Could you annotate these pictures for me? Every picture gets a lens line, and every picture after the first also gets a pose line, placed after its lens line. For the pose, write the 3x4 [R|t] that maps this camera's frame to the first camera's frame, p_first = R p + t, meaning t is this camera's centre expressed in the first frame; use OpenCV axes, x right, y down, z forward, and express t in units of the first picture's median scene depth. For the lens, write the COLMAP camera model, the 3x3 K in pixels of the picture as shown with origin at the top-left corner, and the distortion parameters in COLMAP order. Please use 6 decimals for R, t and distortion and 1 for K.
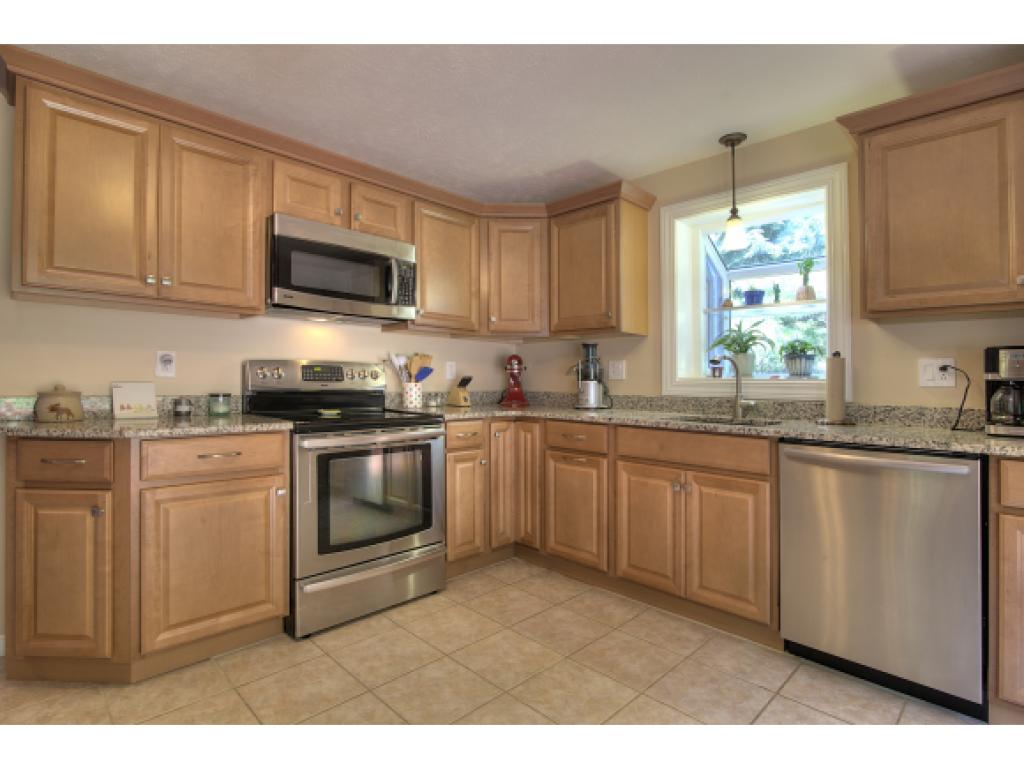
lens RADIAL K [[518.5, 0, 520.9], [0, 518.5, 373.8], [0, 0, 1]] dist [0.004477, 0.000528]
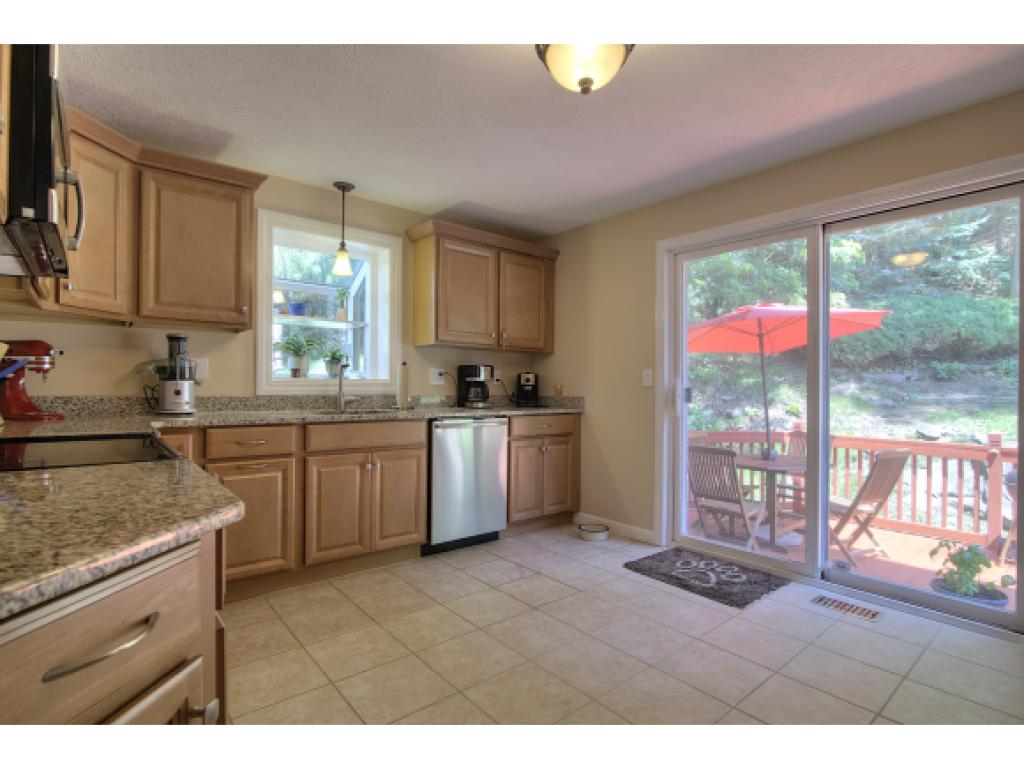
lens RADIAL K [[514.6, 0, 512.0], [0, 514.6, 384.5], [0, 0, 1]] dist [-0.021764, 0.006094]
pose [[0.101451, -0.011001, 0.994780, -0.794190], [-0.018760, 0.999740, 0.012969, -0.001278], [-0.994664, -0.019978, 0.101218, 0.479718]]
